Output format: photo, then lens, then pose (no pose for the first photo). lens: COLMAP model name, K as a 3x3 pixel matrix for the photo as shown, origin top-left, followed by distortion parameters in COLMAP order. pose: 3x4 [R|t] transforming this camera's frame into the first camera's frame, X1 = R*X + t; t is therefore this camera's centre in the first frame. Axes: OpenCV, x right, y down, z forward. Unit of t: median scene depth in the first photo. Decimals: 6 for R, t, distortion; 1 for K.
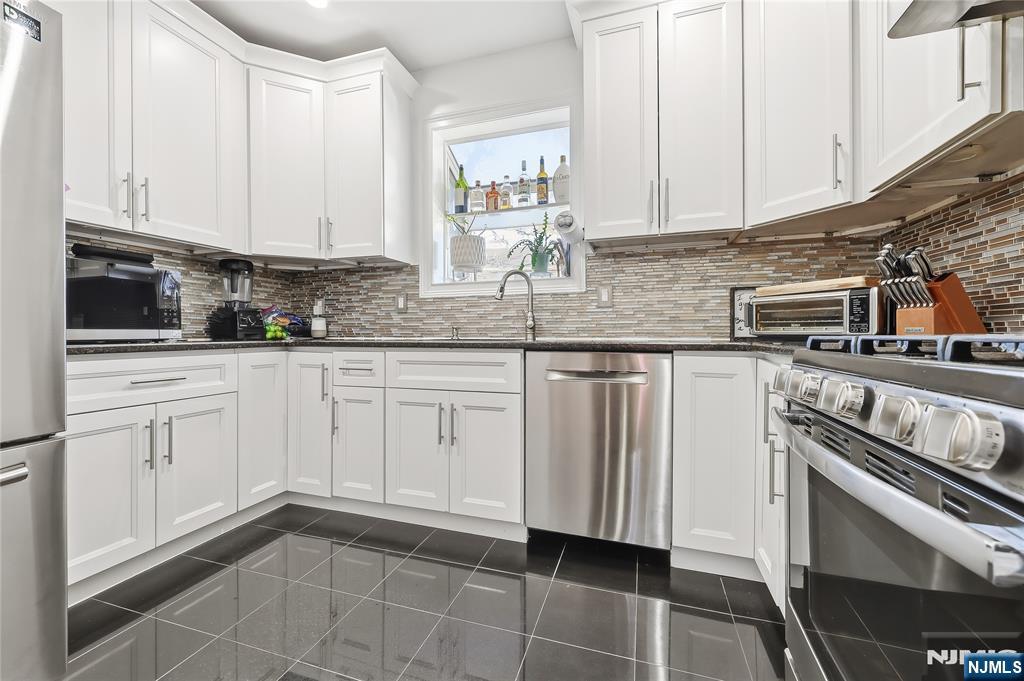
lens RADIAL K [[432.6, 0, 499.2], [0, 432.6, 335.1], [0, 0, 1]] dist [-0.005047, -0.000016]
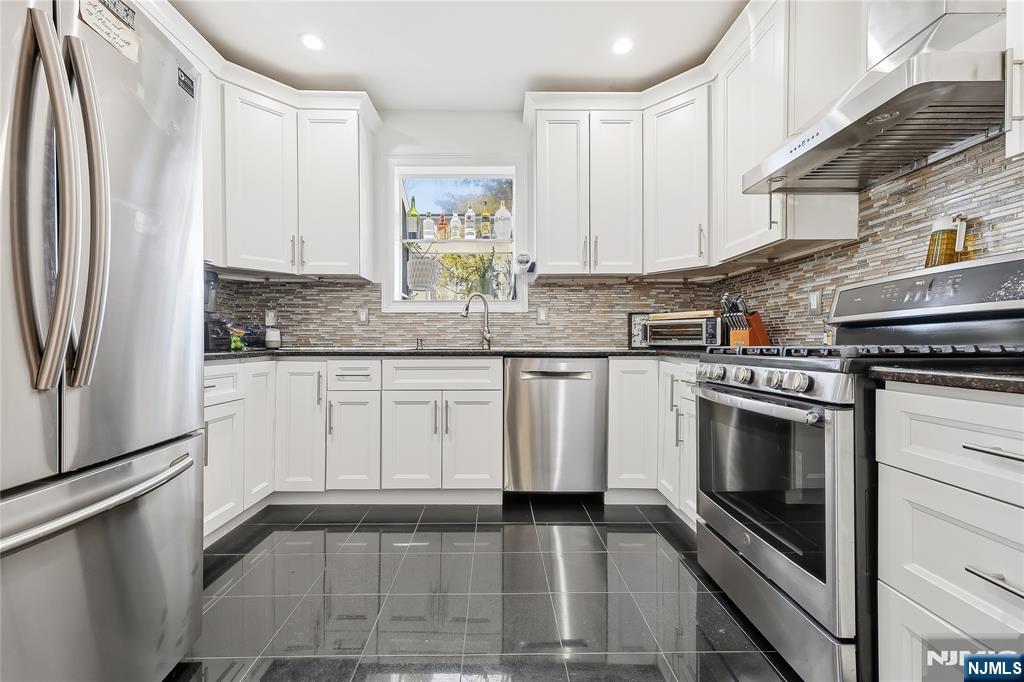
lens RADIAL K [[432.6, 0, 500.2], [0, 432.6, 344.8], [0, 0, 1]] dist [-0.005047, -0.000016]
pose [[0.941013, 0.000306, 0.338369, -0.359149], [-0.000373, 1.000000, 0.000132, -0.002774], [-0.338369, -0.000251, 0.941013, -0.213703]]
